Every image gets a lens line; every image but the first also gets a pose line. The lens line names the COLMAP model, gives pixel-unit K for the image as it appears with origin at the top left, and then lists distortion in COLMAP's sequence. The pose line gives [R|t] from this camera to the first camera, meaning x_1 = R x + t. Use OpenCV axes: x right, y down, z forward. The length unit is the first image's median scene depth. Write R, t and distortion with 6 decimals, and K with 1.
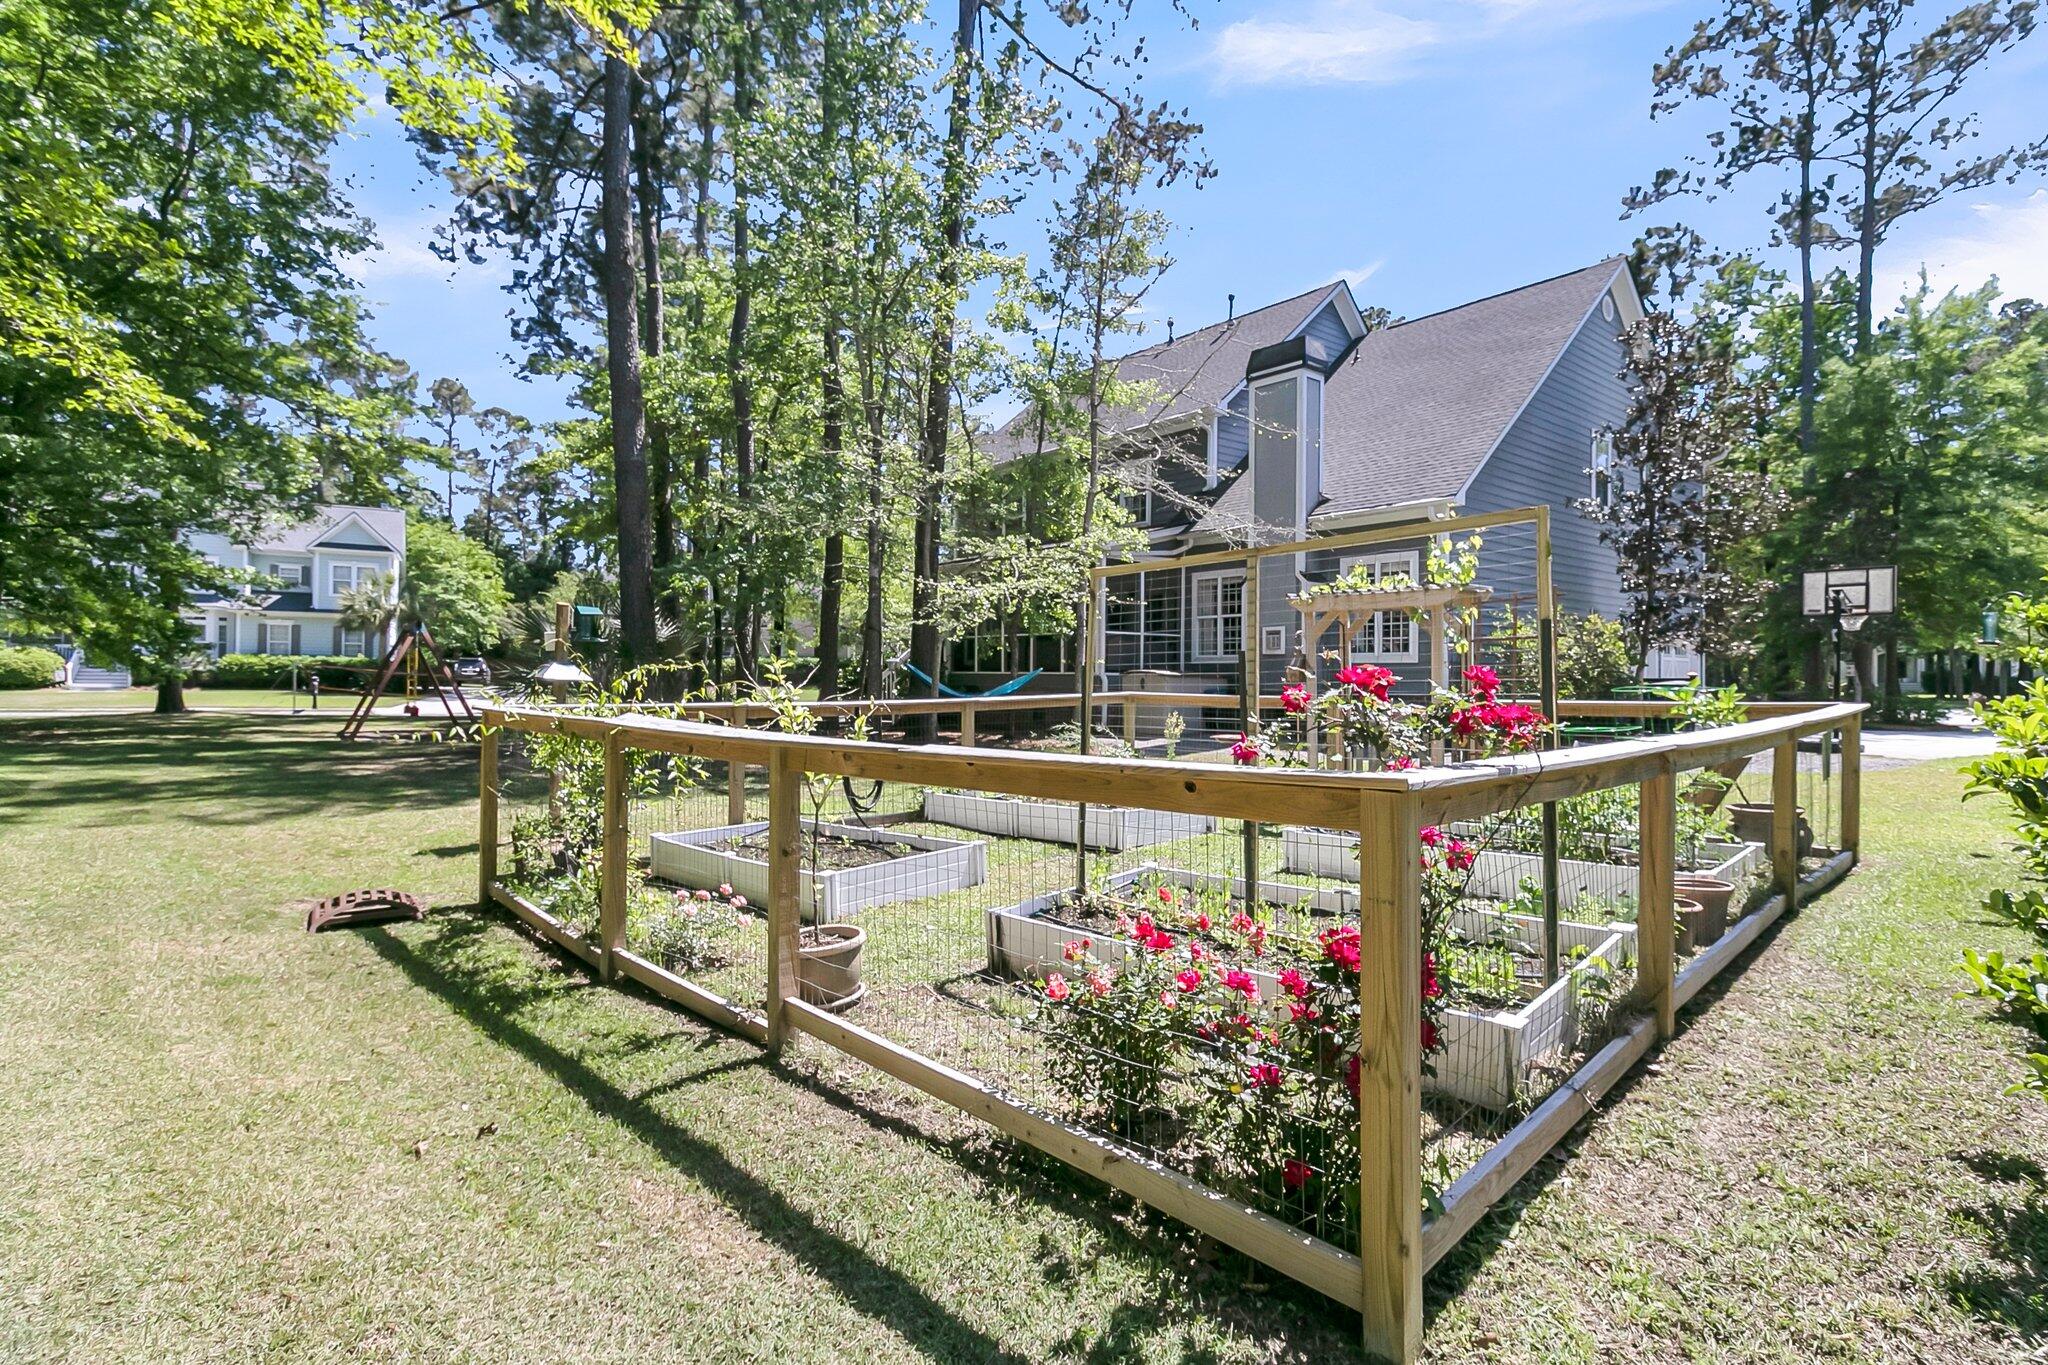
lens RADIAL K [[1005.4, 0, 1020.5], [0, 1005.4, 680.5], [0, 0, 1]] dist [-0.000125, 0.000201]
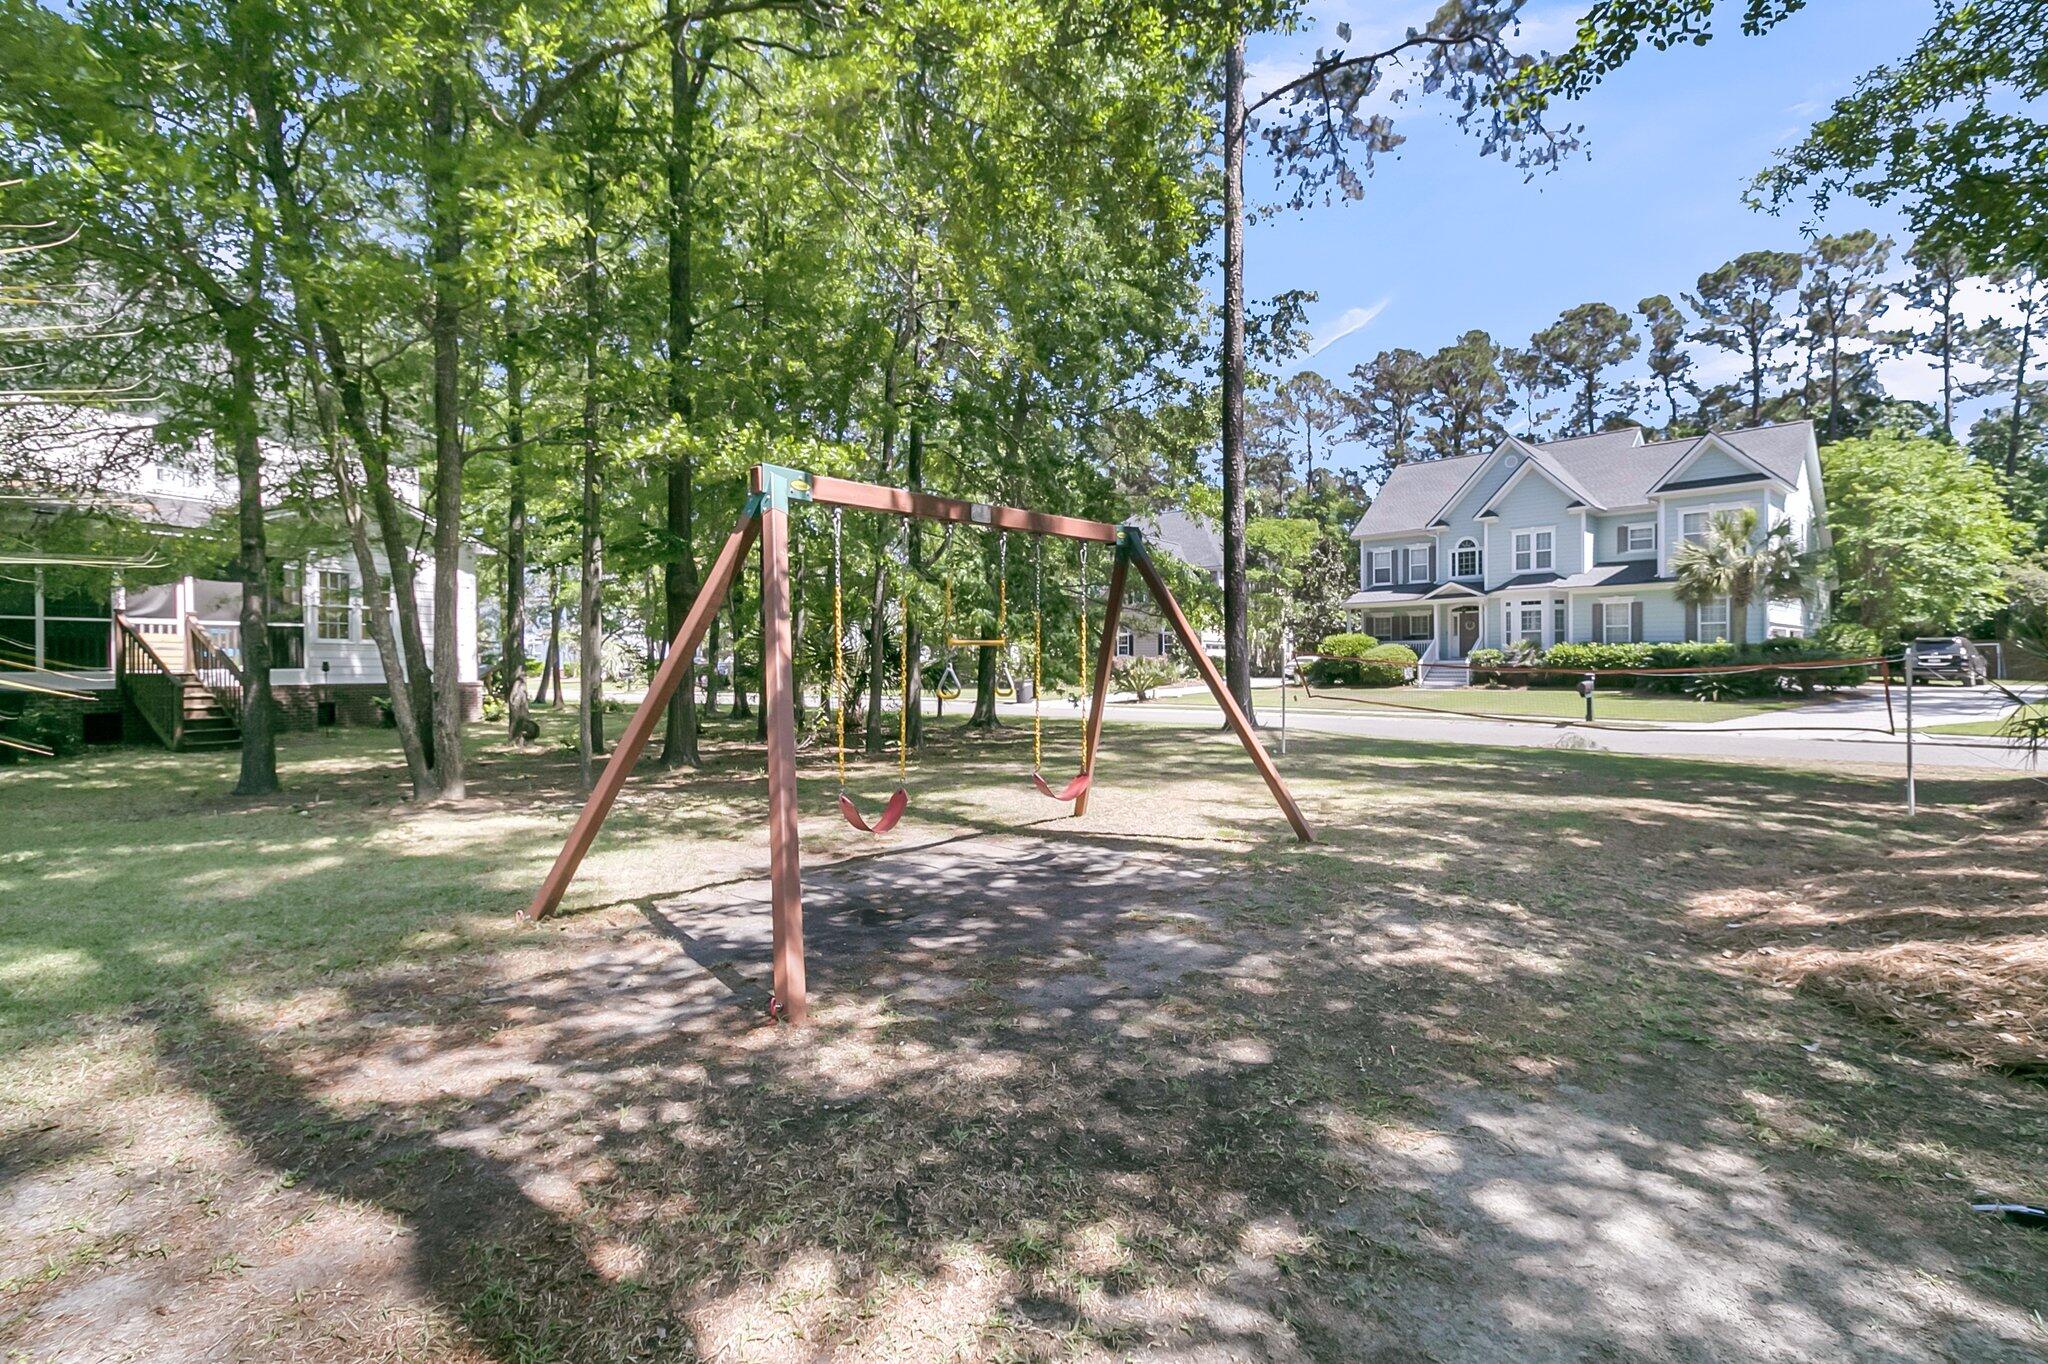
lens RADIAL K [[1005.4, 0, 1018.2], [0, 1005.4, 678.6], [0, 0, 1]] dist [-0.000125, 0.000201]
pose [[0.252667, -0.004288, -0.967544, -0.114765], [0.008133, 0.999964, -0.002307, -0.000676], [0.967519, -0.007286, 0.252693, 0.360033]]
